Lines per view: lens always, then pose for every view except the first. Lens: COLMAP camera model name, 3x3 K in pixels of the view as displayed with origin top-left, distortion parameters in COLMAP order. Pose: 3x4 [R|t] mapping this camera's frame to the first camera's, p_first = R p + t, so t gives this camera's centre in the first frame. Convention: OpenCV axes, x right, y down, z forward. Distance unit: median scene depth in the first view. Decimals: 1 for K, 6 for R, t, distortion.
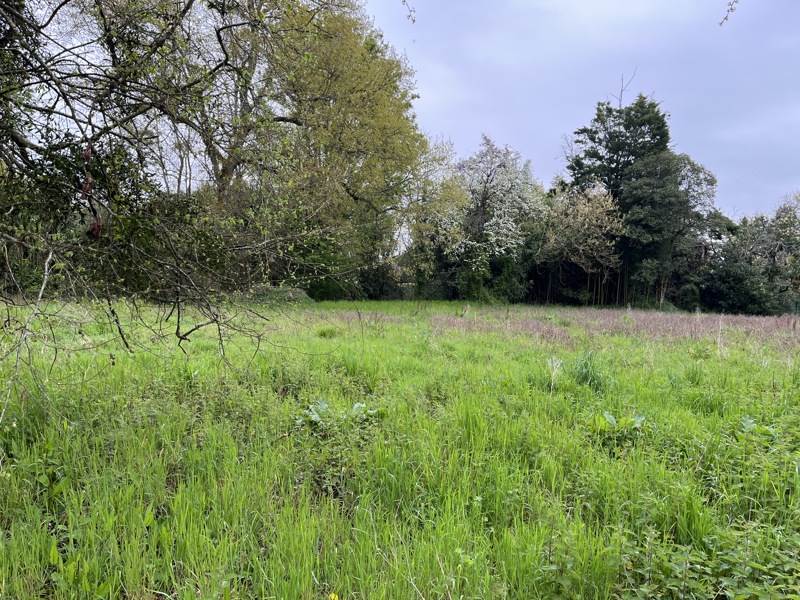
lens RADIAL K [[609.7, 0, 400.2], [0, 609.7, 300.0], [0, 0, 1]] dist [-0.006335, 0.000001]
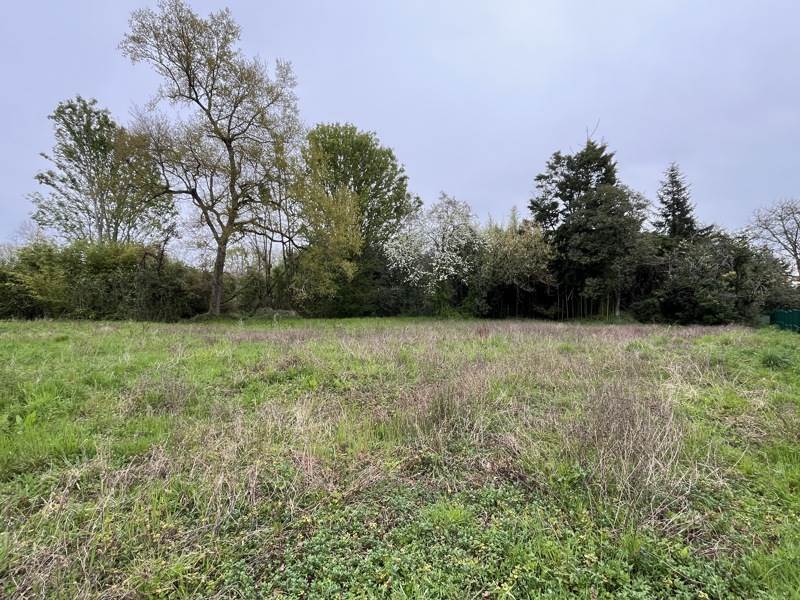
lens RADIAL K [[393.8, 0, 400.0], [0, 393.8, 300.9], [0, 0, 1]] dist [0.002669, 0.000035]
pose [[0.940105, -0.030943, -0.339479, 0.299719], [0.017063, 0.998895, -0.043799, 0.003232], [0.340459, 0.035383, 0.939594, 0.160246]]
